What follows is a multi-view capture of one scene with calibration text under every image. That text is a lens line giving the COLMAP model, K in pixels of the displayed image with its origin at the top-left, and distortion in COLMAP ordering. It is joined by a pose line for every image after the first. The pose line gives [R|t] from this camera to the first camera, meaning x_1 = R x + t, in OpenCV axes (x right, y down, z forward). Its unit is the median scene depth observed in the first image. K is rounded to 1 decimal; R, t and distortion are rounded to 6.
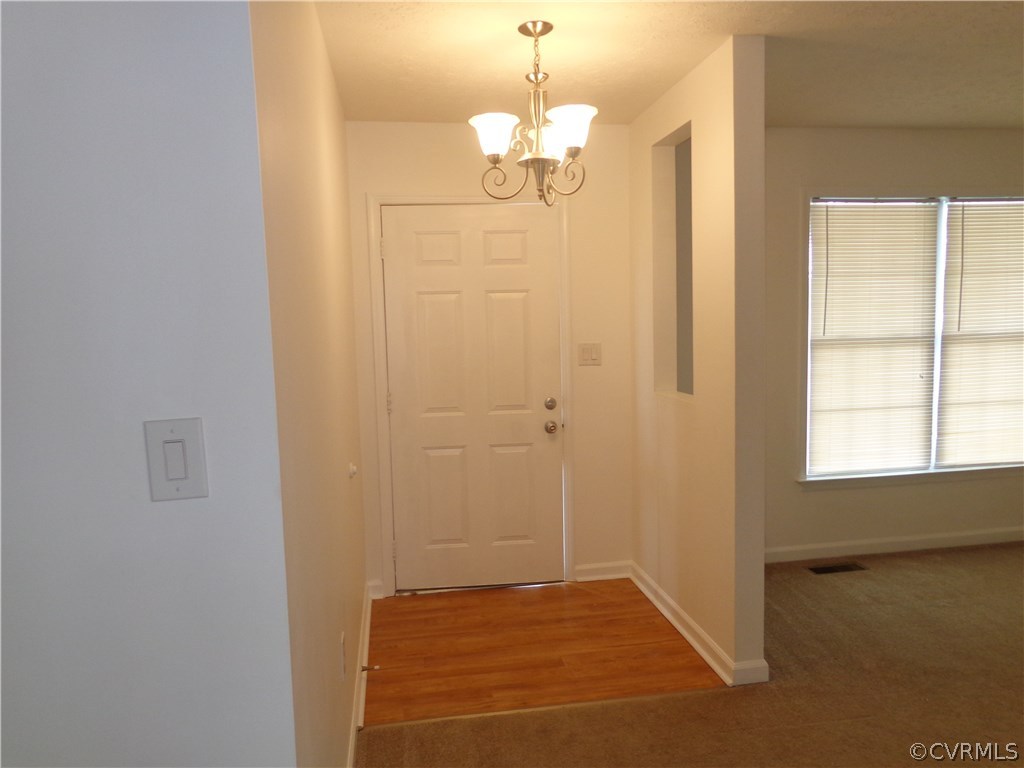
lens RADIAL K [[717.0, 0, 510.4], [0, 717.0, 384.2], [0, 0, 1]] dist [-0.001956, 0.011082]
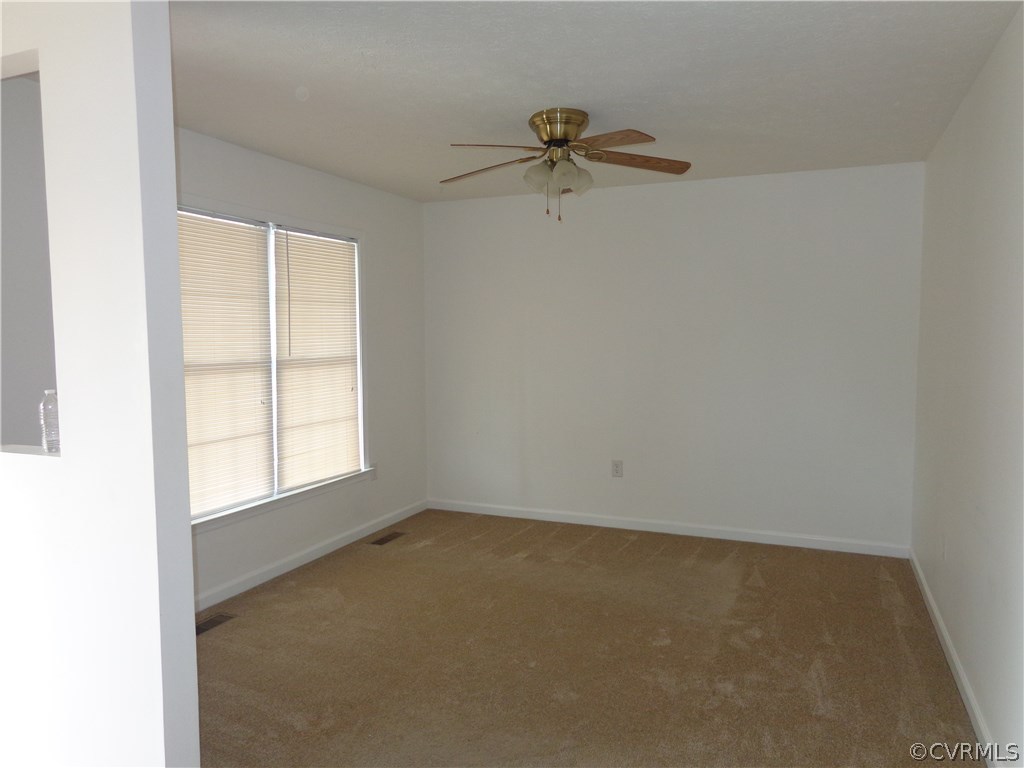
lens RADIAL K [[717.0, 0, 511.5], [0, 717.0, 387.6], [0, 0, 1]] dist [-0.001956, 0.011082]
pose [[0.546057, -0.039001, 0.836840, -0.059213], [0.074697, 0.997204, -0.002267, -0.003578], [-0.834411, 0.063747, 0.547444, 0.179817]]
